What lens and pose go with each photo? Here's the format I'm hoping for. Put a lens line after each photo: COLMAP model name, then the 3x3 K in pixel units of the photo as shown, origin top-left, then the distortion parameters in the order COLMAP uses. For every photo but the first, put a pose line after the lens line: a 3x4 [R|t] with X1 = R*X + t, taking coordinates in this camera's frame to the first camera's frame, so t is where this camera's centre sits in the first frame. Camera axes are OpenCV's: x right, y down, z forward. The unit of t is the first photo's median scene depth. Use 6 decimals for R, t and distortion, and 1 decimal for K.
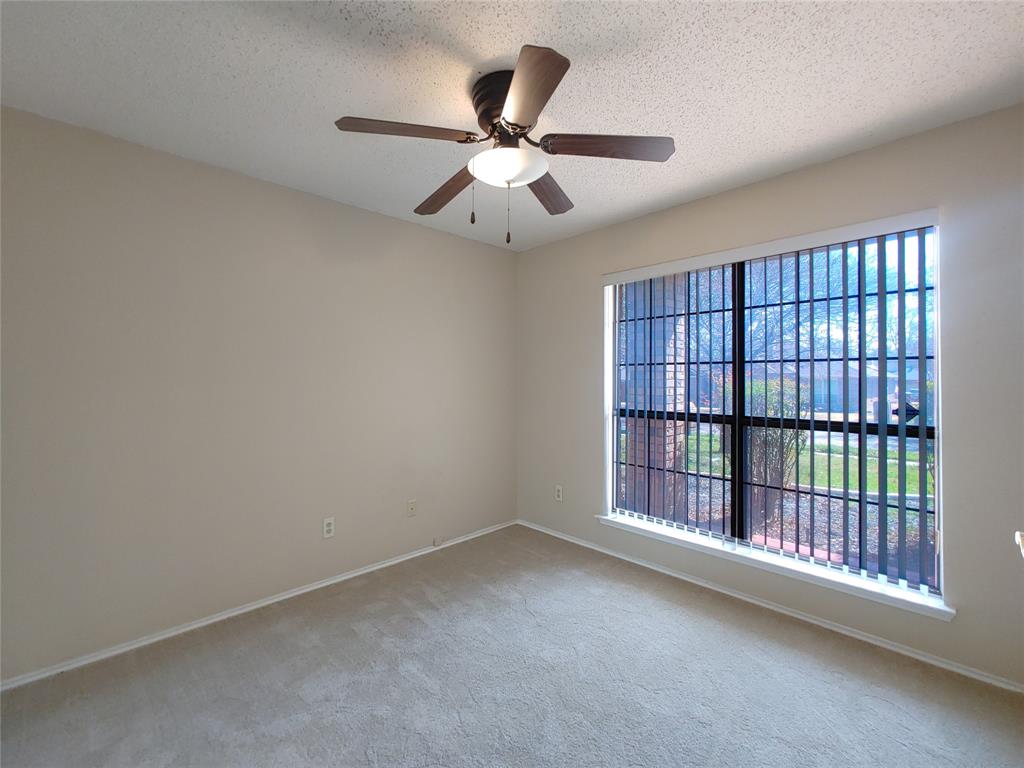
lens RADIAL K [[433.3, 0, 520.0], [0, 433.3, 377.7], [0, 0, 1]] dist [-0.004074, 0.000339]
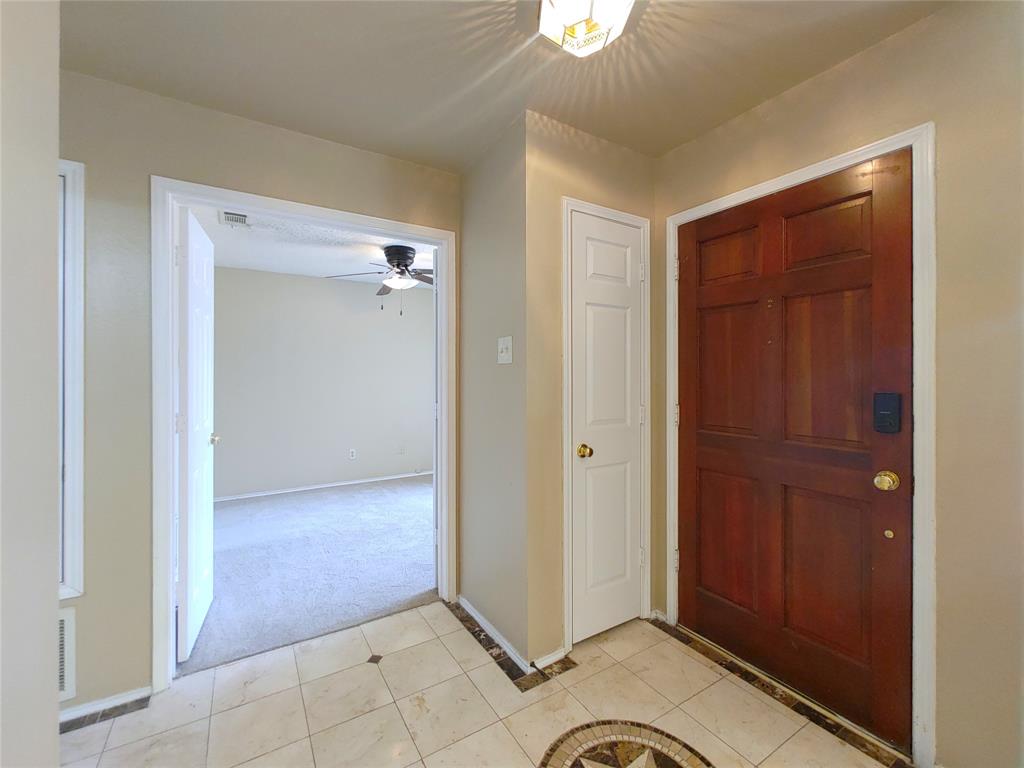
lens RADIAL K [[433.3, 0, 511.1], [0, 433.3, 377.7], [0, 0, 1]] dist [-0.004074, 0.000339]
pose [[0.976671, 0.006232, -0.214652, 1.021434], [-0.005680, 0.999979, 0.003189, 0.010732], [0.214667, -0.001895, 0.976685, -1.106420]]
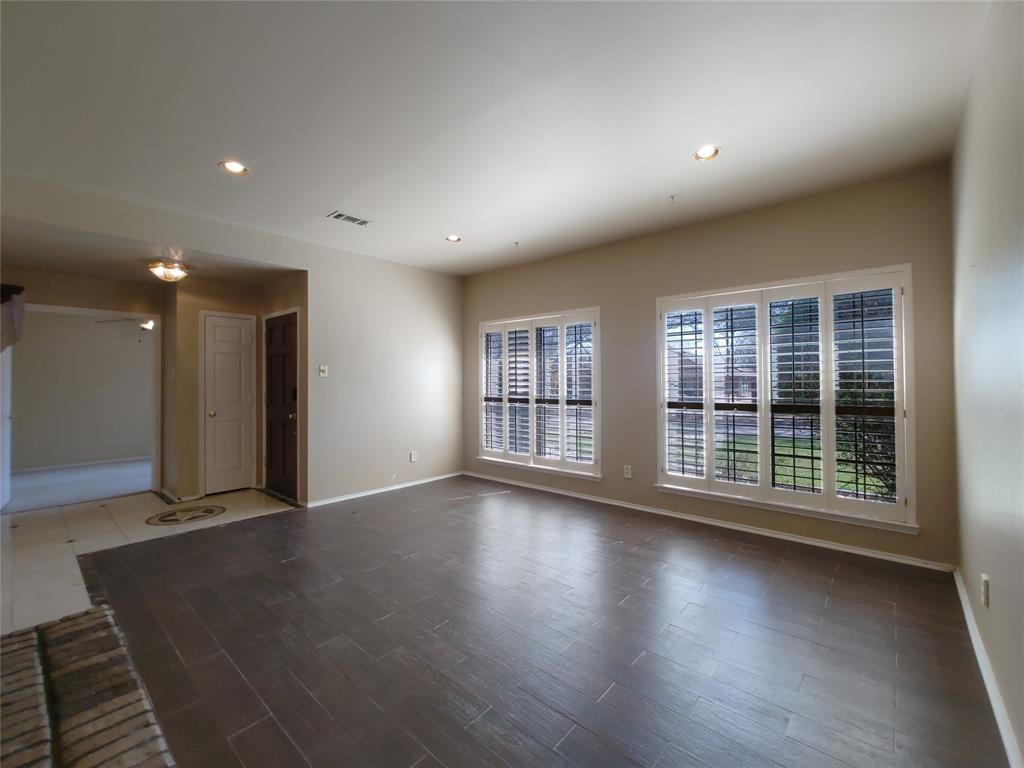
lens RADIAL K [[433.3, 0, 509.3], [0, 433.3, 373.4], [0, 0, 1]] dist [-0.004074, 0.000339]
pose [[0.996230, 0.003244, 0.086694, 3.630745], [-0.002424, 0.999951, -0.009562, -0.060224], [-0.086721, 0.009316, 0.996189, -3.984015]]
